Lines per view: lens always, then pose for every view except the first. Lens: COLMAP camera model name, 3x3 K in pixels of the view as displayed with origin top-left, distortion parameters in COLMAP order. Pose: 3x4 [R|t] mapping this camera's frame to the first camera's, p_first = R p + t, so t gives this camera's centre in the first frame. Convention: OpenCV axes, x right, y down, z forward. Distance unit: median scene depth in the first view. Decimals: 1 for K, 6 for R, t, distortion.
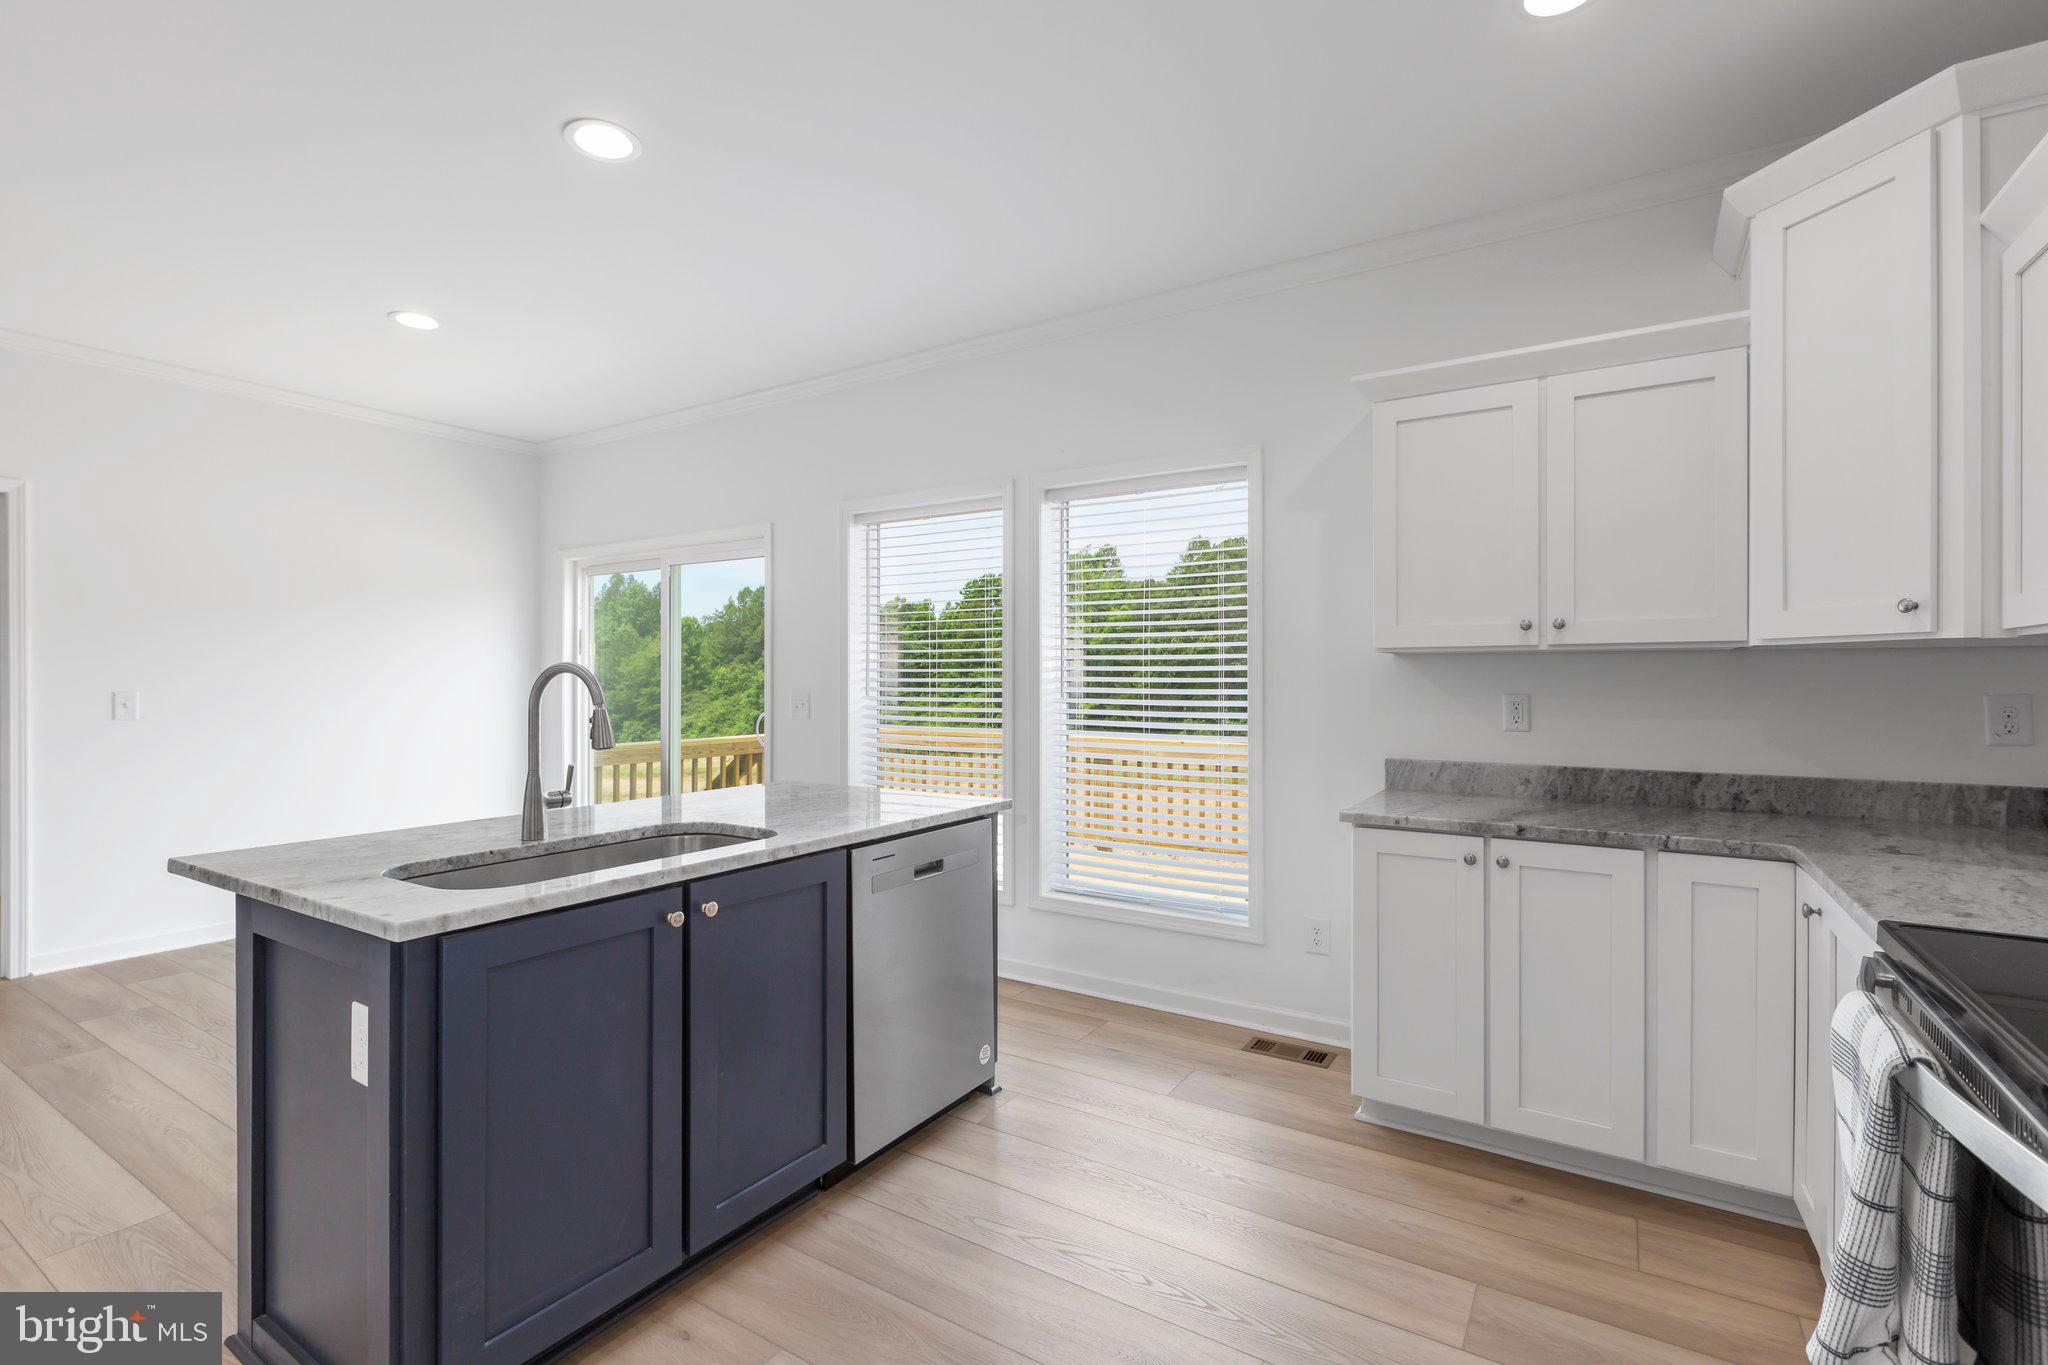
lens RADIAL K [[952.0, 0, 1024.0], [0, 952.0, 682.5], [0, 0, 1]] dist [-0.005241, -0.000176]
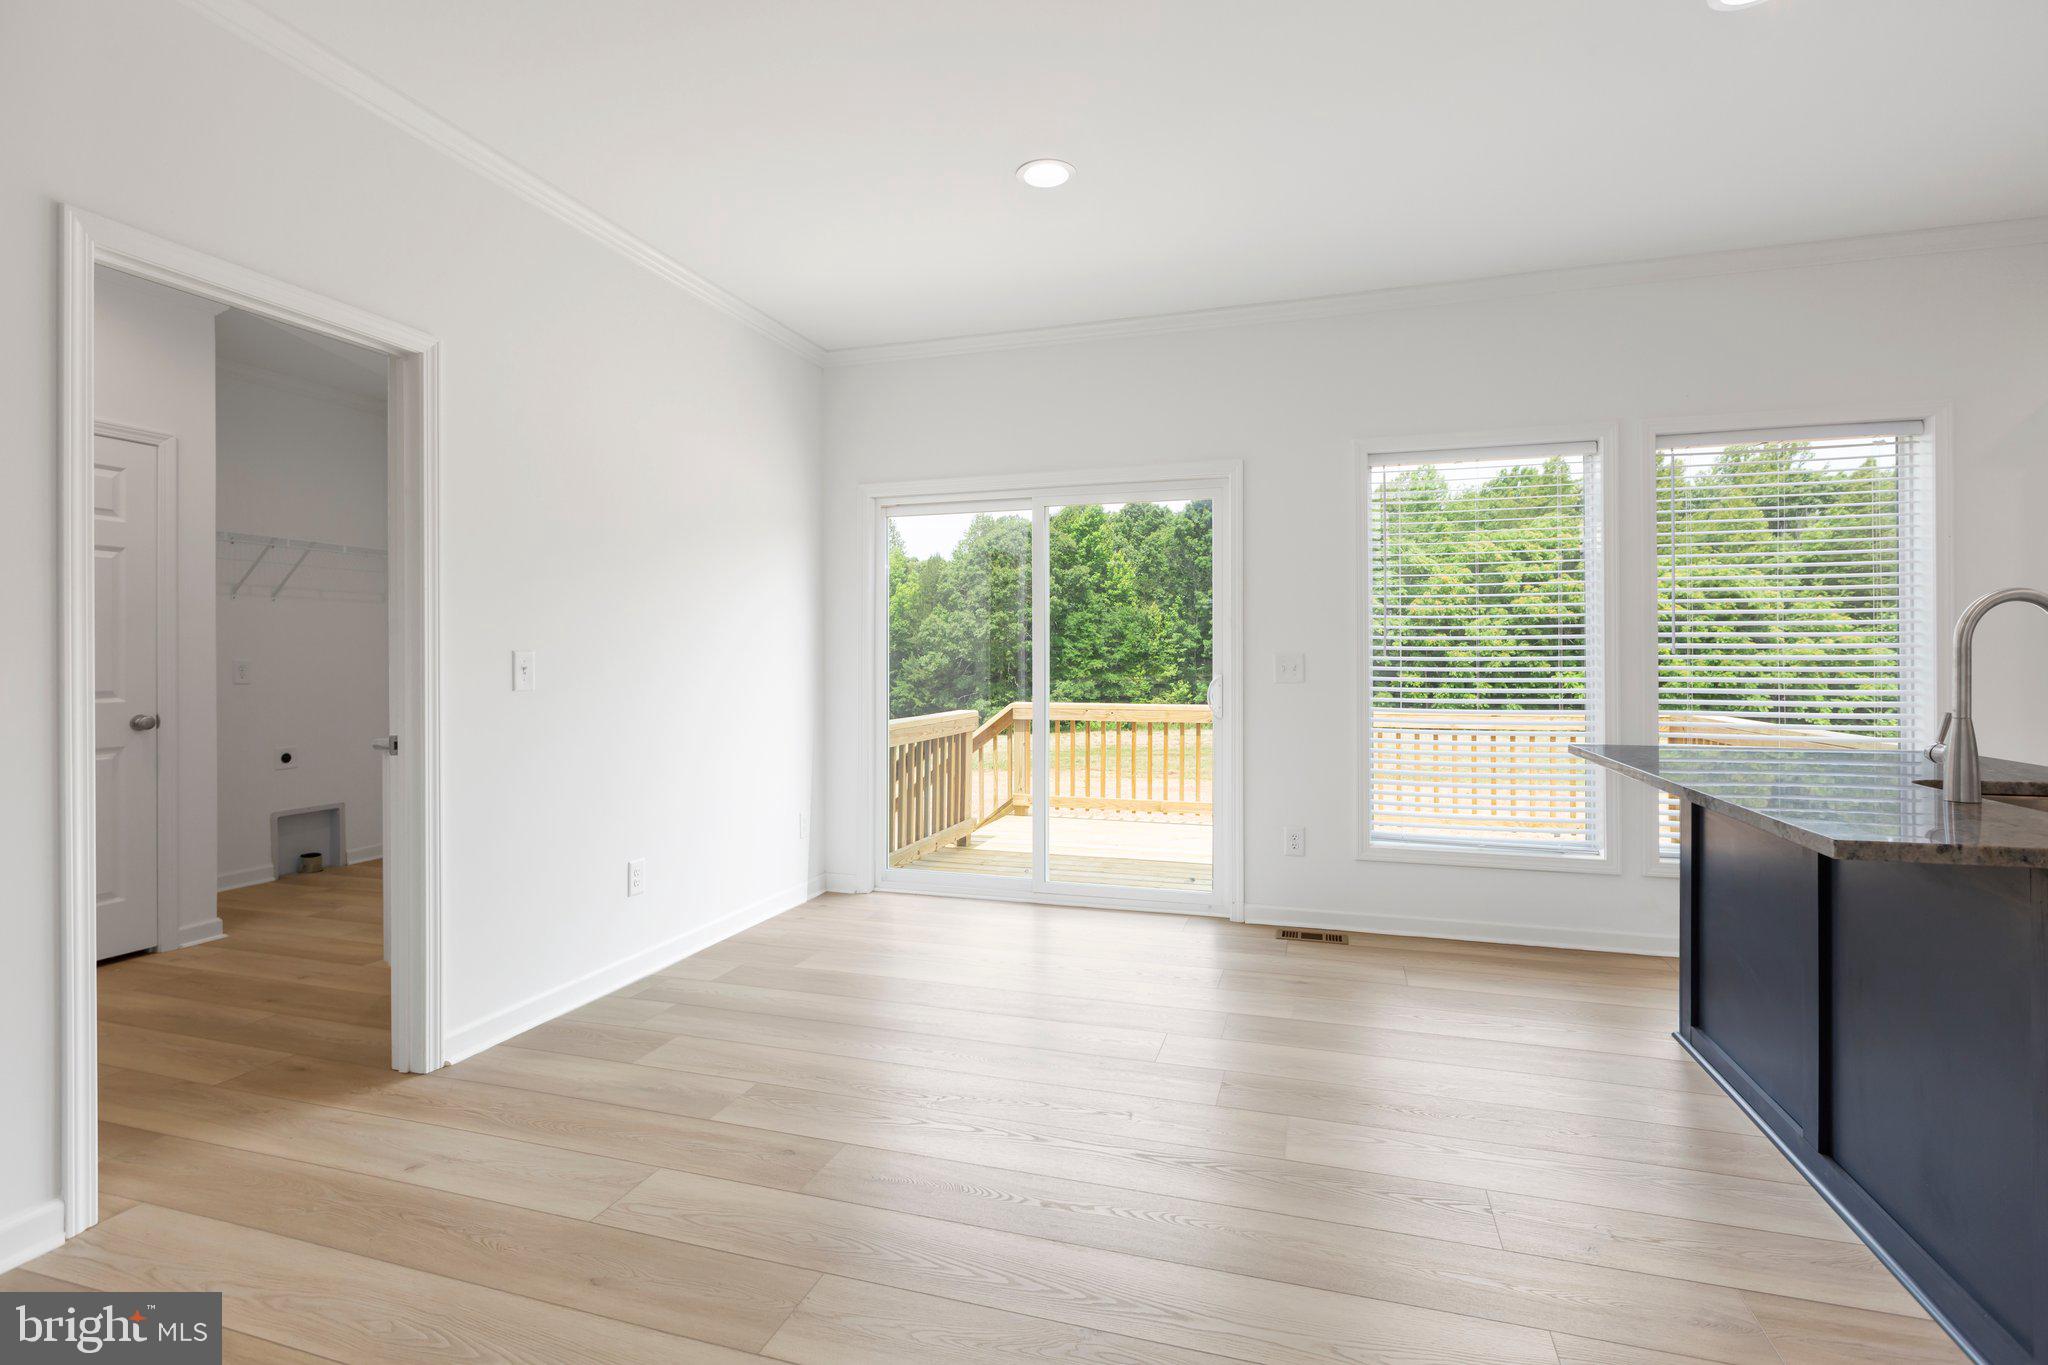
lens RADIAL K [[996.2, 0, 1057.0], [0, 996.2, 662.7], [0, 0, 1]] dist [-0.002442, 0.000073]
pose [[0.967311, -0.004009, 0.253561, -0.890872], [0.004277, 0.999991, -0.000503, 0.024272], [-0.253557, 0.001571, 0.967319, 0.214701]]
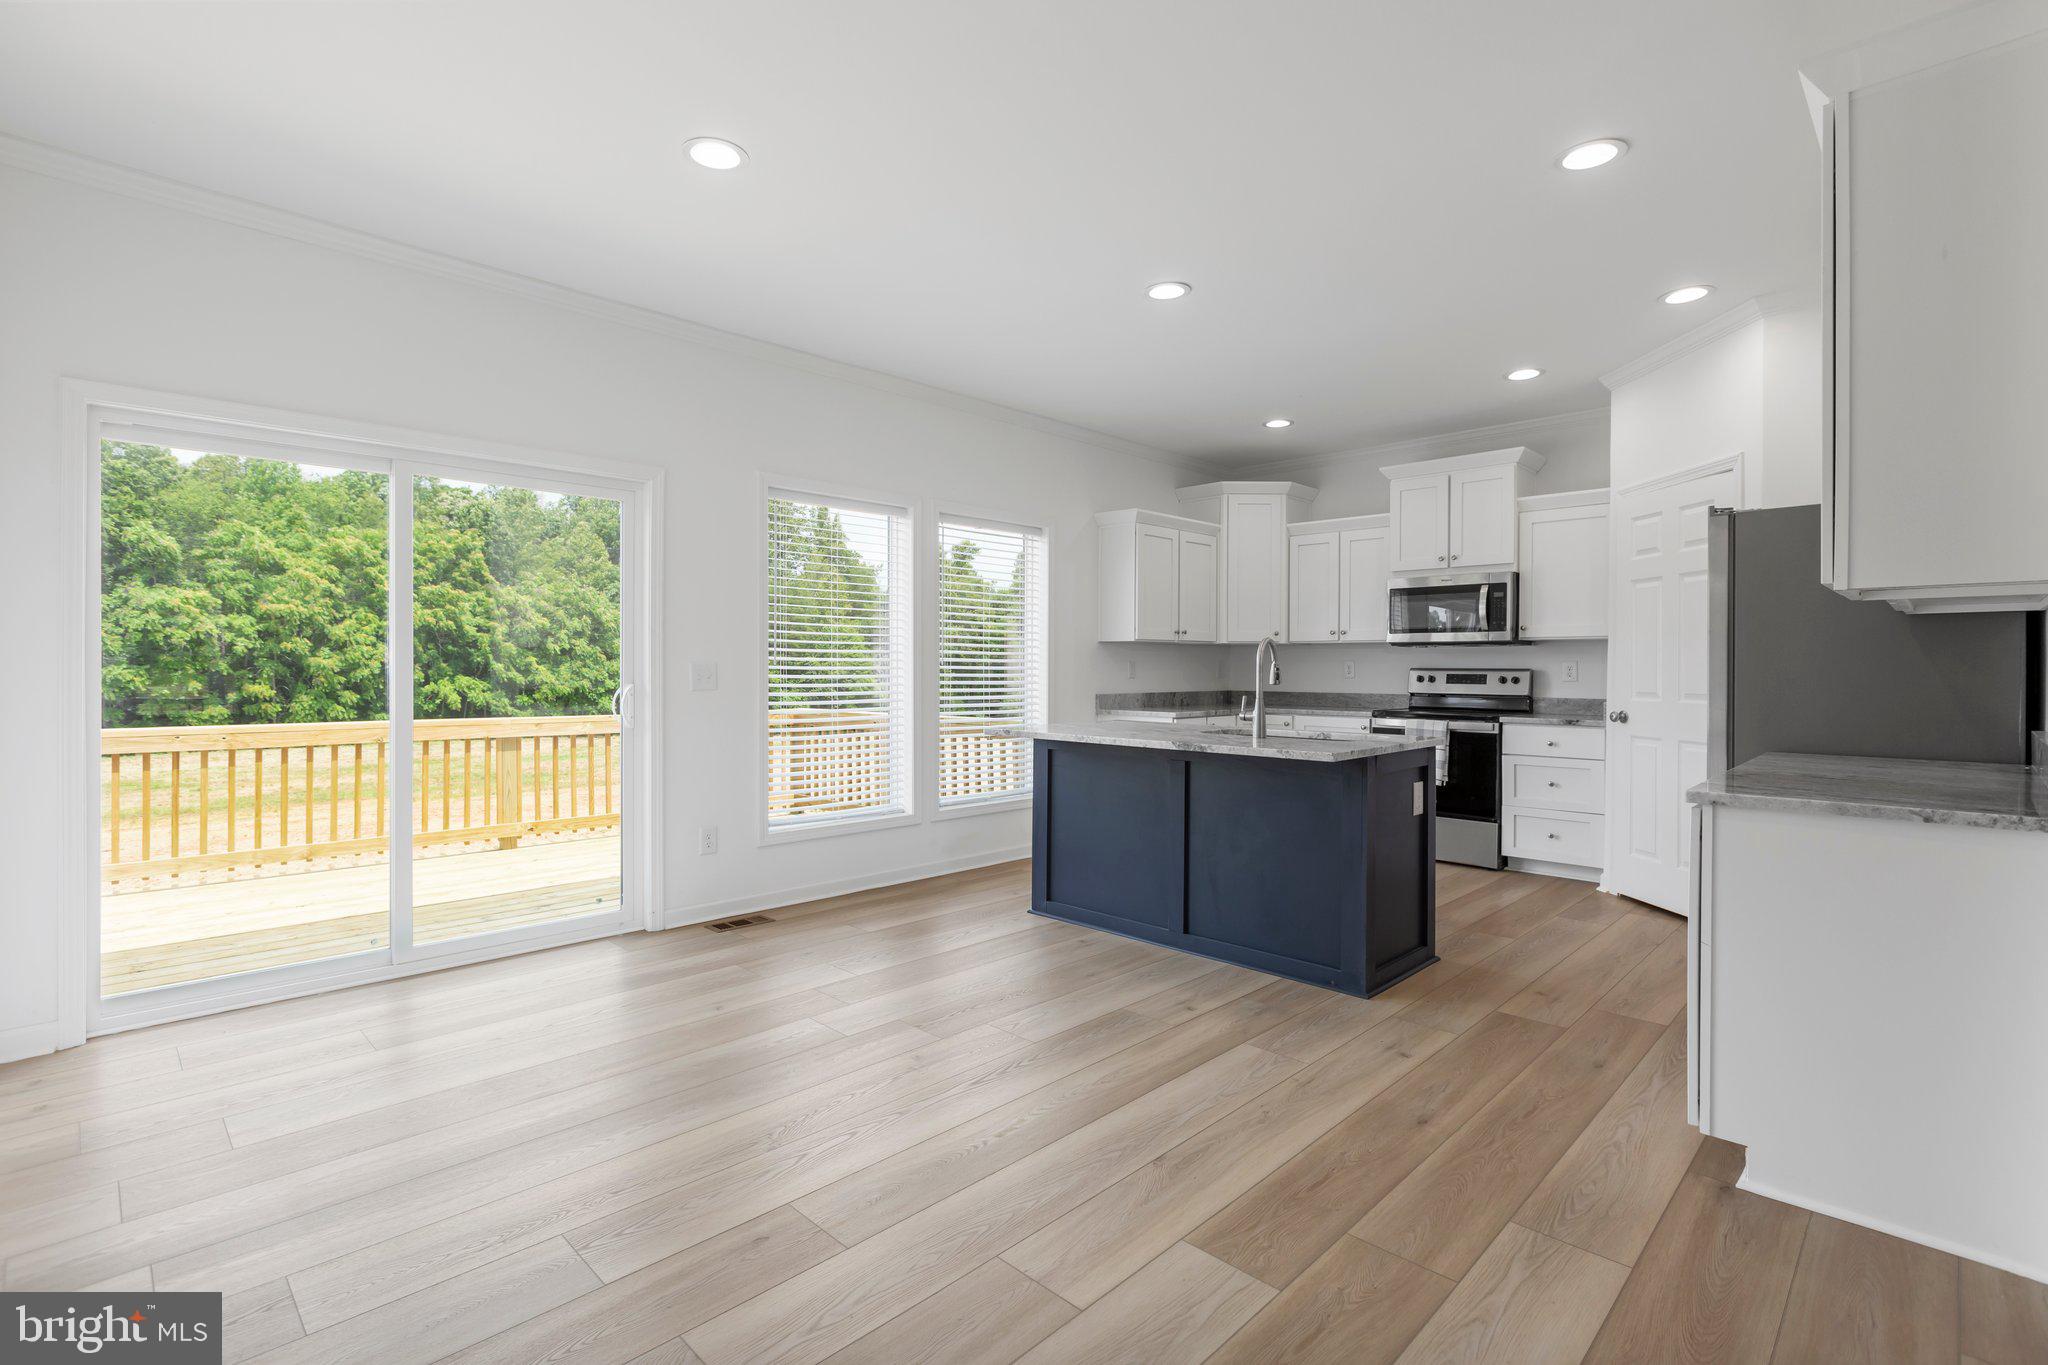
lens RADIAL K [[973.8, 0, 1024.0], [0, 973.8, 682.5], [0, 0, 1]] dist [0.000092, -0.000253]
pose [[0.192904, -0.012417, 0.981139, -1.394812], [-0.001011, 0.999917, 0.012854, 0.025409], [-0.981217, -0.003472, 0.192875, 0.640520]]
